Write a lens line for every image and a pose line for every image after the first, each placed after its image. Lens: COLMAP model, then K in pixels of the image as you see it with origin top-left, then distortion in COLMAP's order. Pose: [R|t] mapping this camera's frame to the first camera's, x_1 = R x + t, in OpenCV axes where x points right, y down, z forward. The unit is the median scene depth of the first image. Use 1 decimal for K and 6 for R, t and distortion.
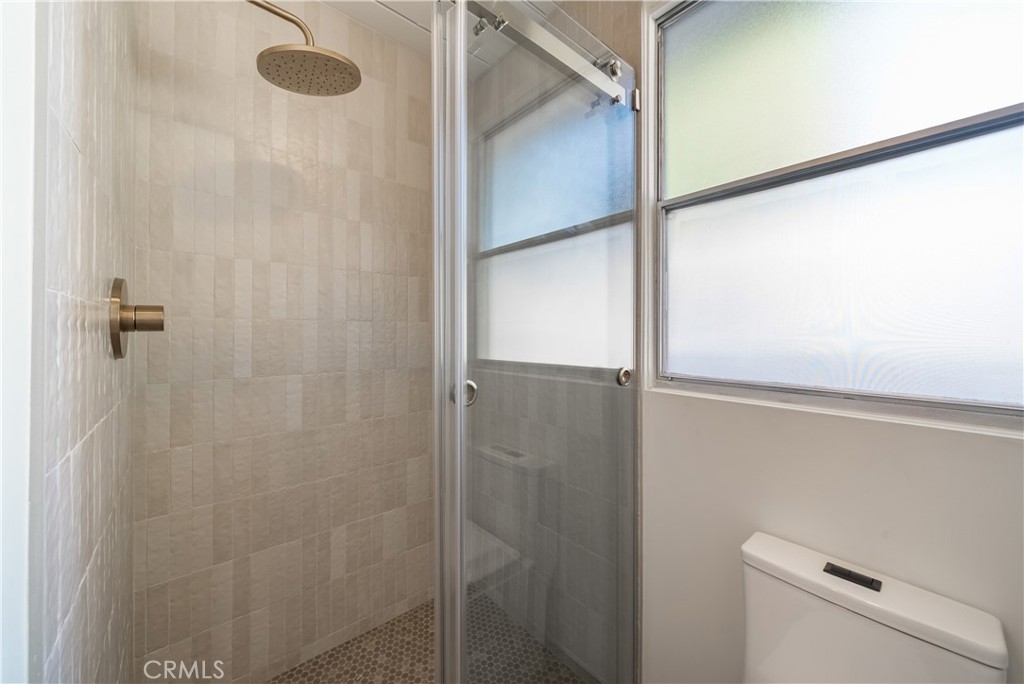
lens RADIAL K [[384.6, 0, 514.6], [0, 384.6, 331.4], [0, 0, 1]] dist [-0.000890, -0.000048]
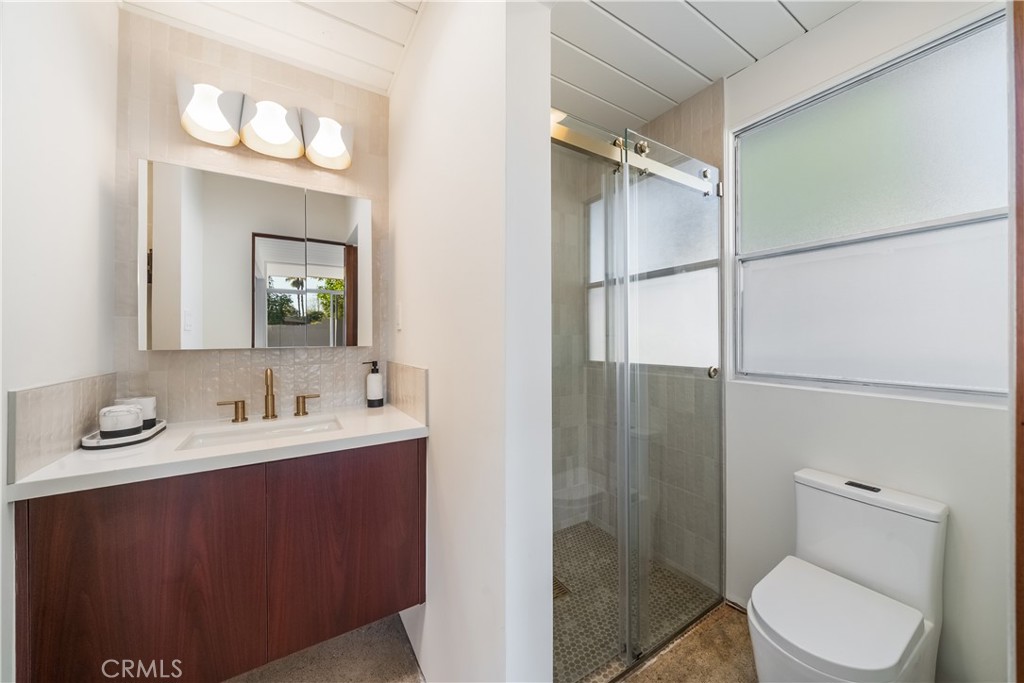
lens RADIAL K [[362.8, 0, 516.0], [0, 362.8, 338.0], [0, 0, 1]] dist [-0.002350, -0.000281]
pose [[0.987480, -0.008294, -0.157526, -0.237619], [0.010192, 0.999885, 0.011247, -0.039897], [0.157415, -0.012712, 0.987451, -0.498528]]
